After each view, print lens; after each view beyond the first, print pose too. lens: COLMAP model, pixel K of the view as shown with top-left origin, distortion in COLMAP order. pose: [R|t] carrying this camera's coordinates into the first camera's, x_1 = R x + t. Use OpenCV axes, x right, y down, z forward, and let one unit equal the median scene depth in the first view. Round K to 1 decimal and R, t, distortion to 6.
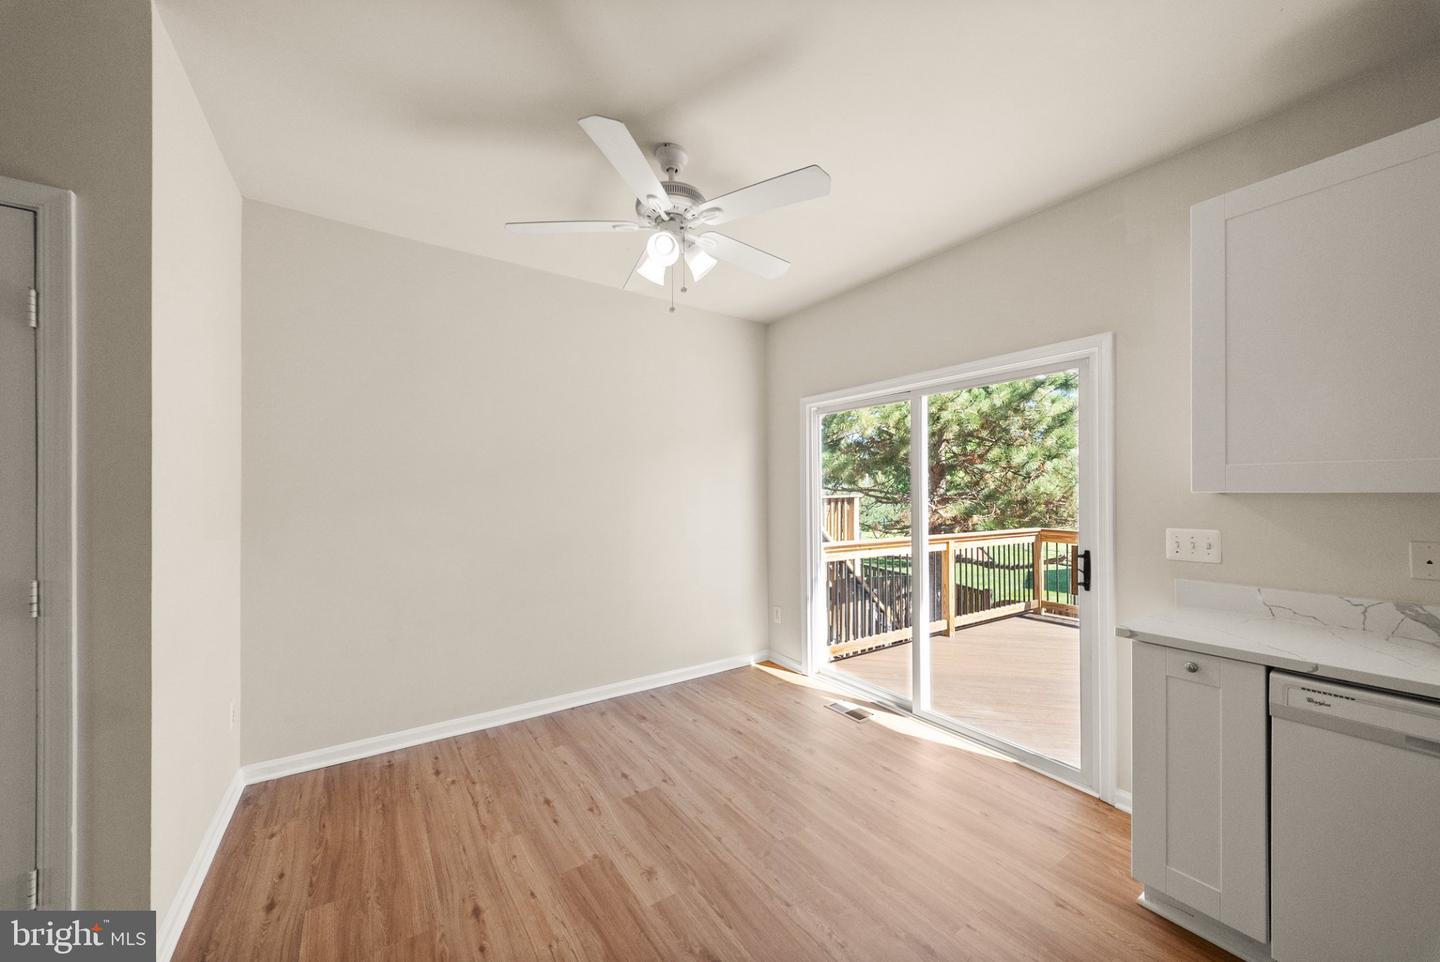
lens RADIAL K [[509.9, 0, 714.6], [0, 509.9, 489.1], [0, 0, 1]] dist [0.009973, -0.003993]
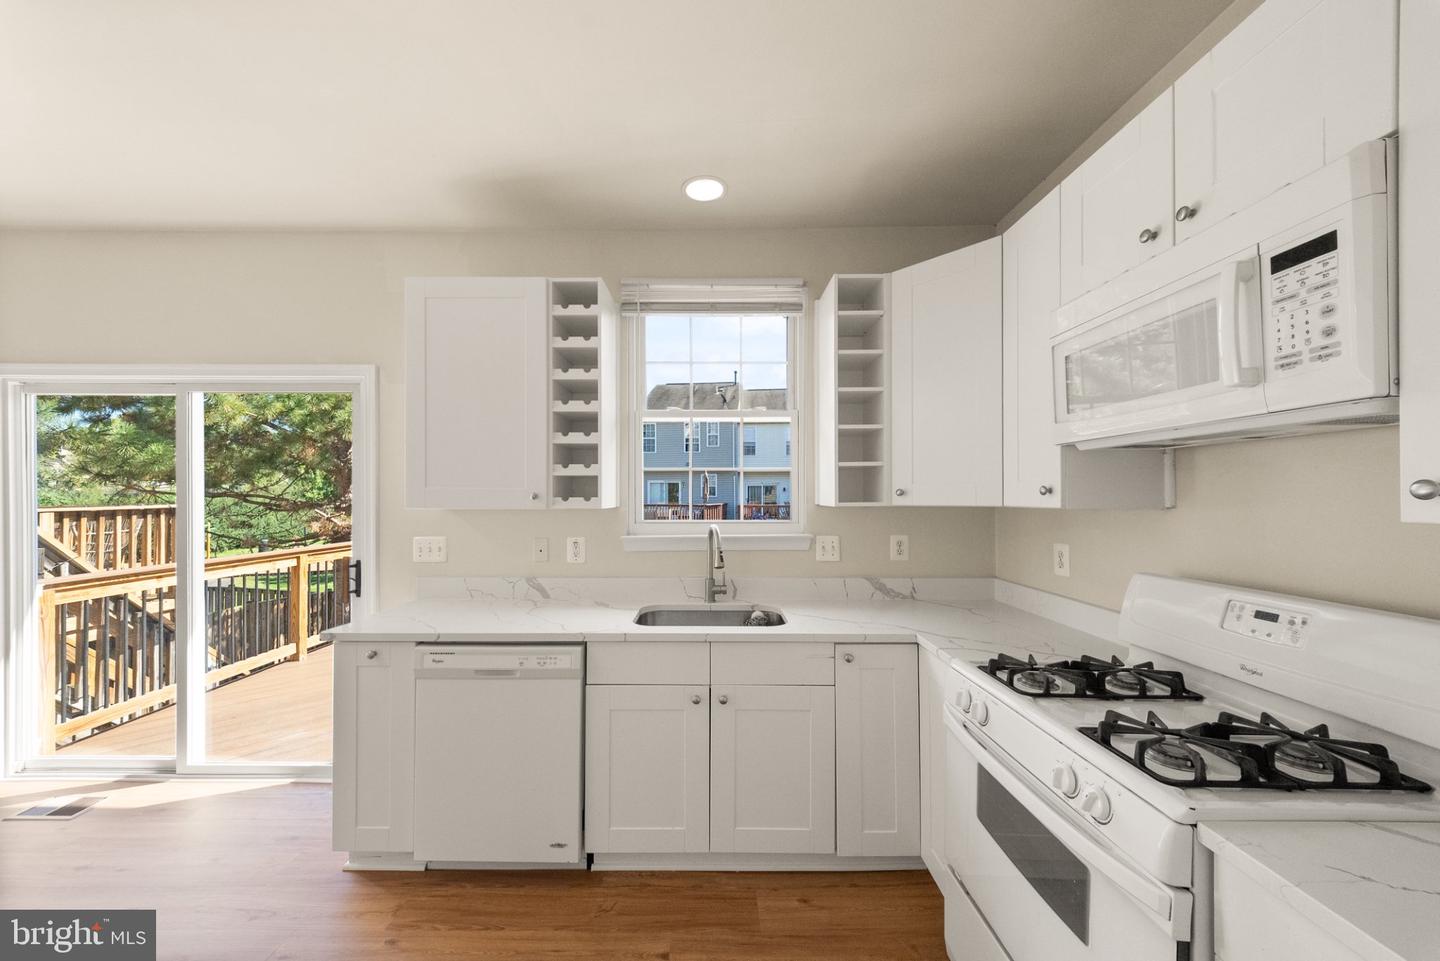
lens RADIAL K [[509.9, 0, 707.6], [0, 509.9, 493.1], [0, 0, 1]] dist [0.009973, -0.003993]
pose [[0.563340, 0.004216, 0.826214, 0.244963], [-0.007138, 0.999974, -0.000236, -0.027946], [-0.826194, -0.005764, 0.563356, -0.227972]]
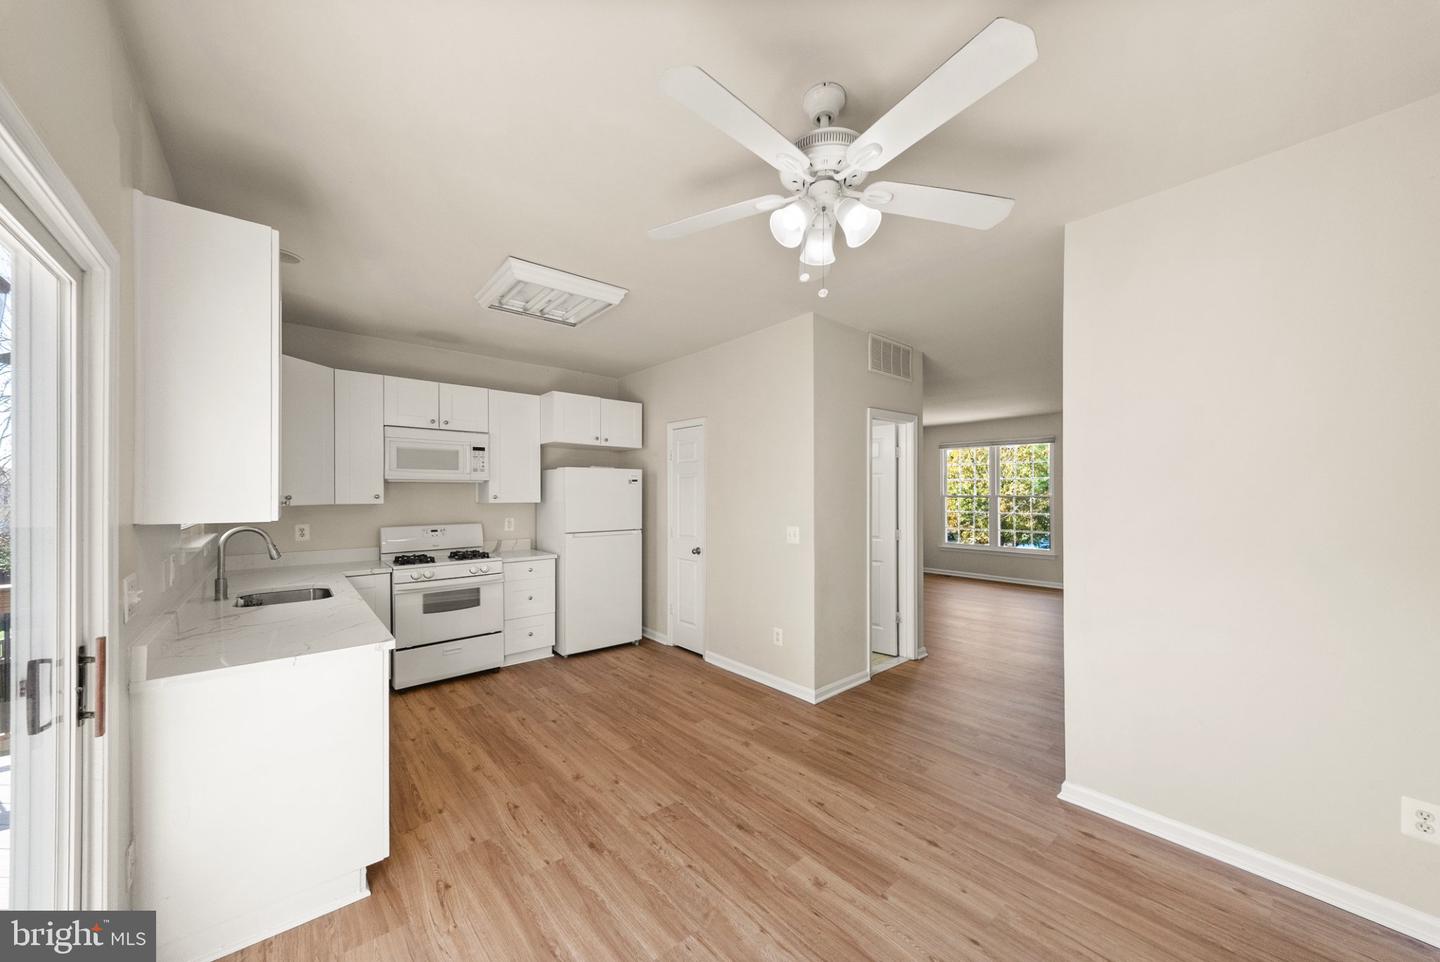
lens RADIAL K [[509.9, 0, 713.9], [0, 509.9, 495.6], [0, 0, 1]] dist [0.009973, -0.003993]
pose [[-0.994418, 0.000448, -0.105508, 0.153246], [0.001102, 0.999981, -0.006142, -0.026852], [0.105503, -0.006224, -0.994399, 1.578583]]
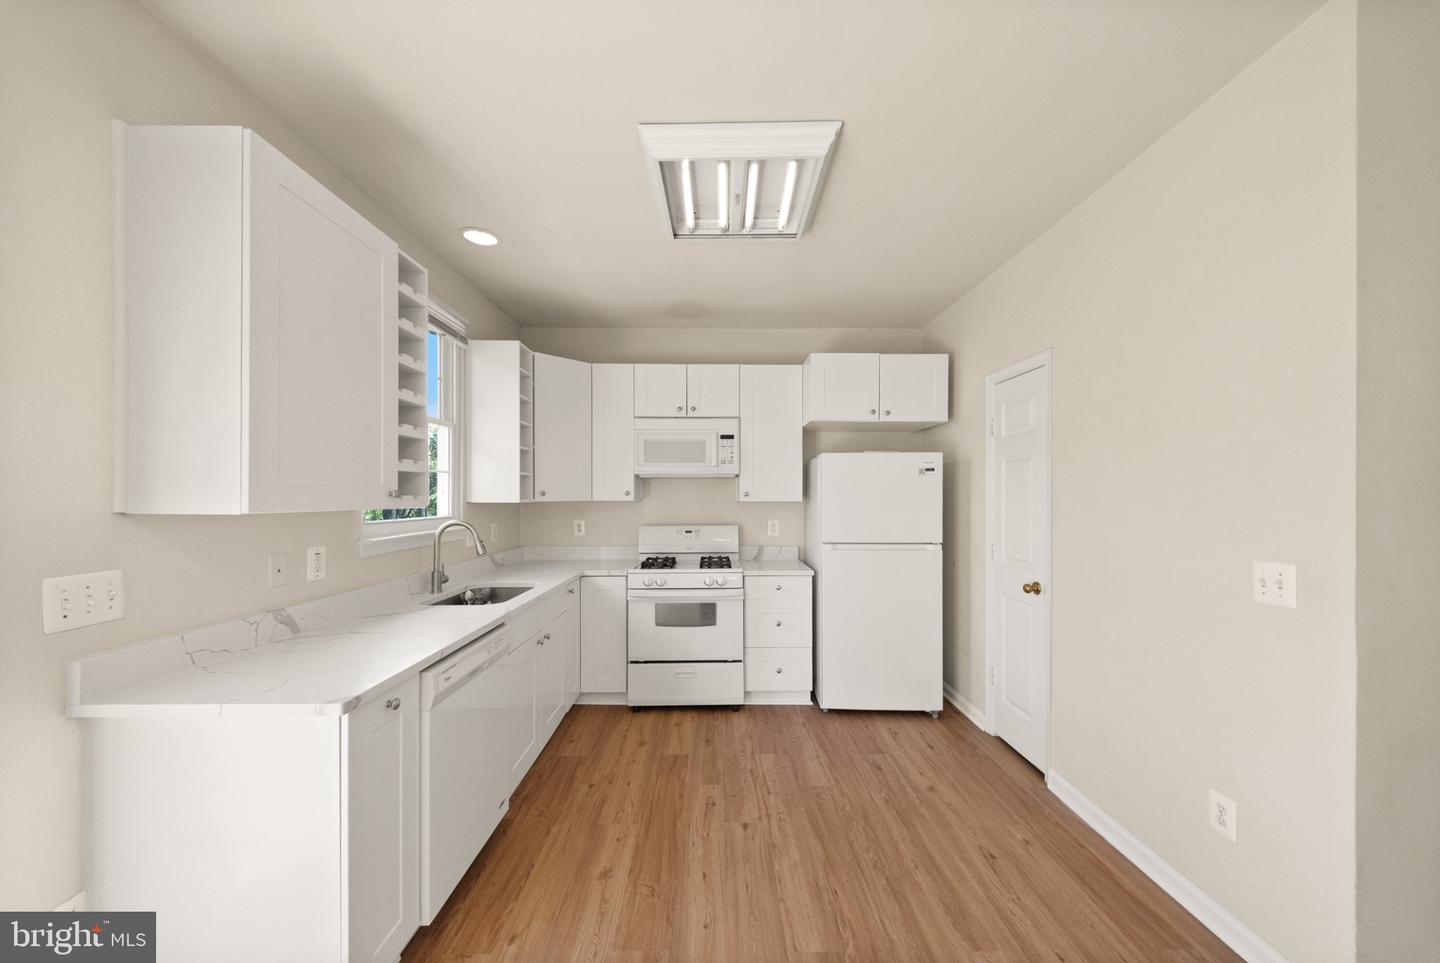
lens RADIAL K [[509.9, 0, 716.9], [0, 509.9, 498.2], [0, 0, 1]] dist [0.009973, -0.003993]
pose [[-0.830355, -0.002121, 0.557231, -0.037942], [-0.006186, 0.999966, -0.005411, -0.012604], [-0.557200, -0.007940, -0.830340, 0.946432]]
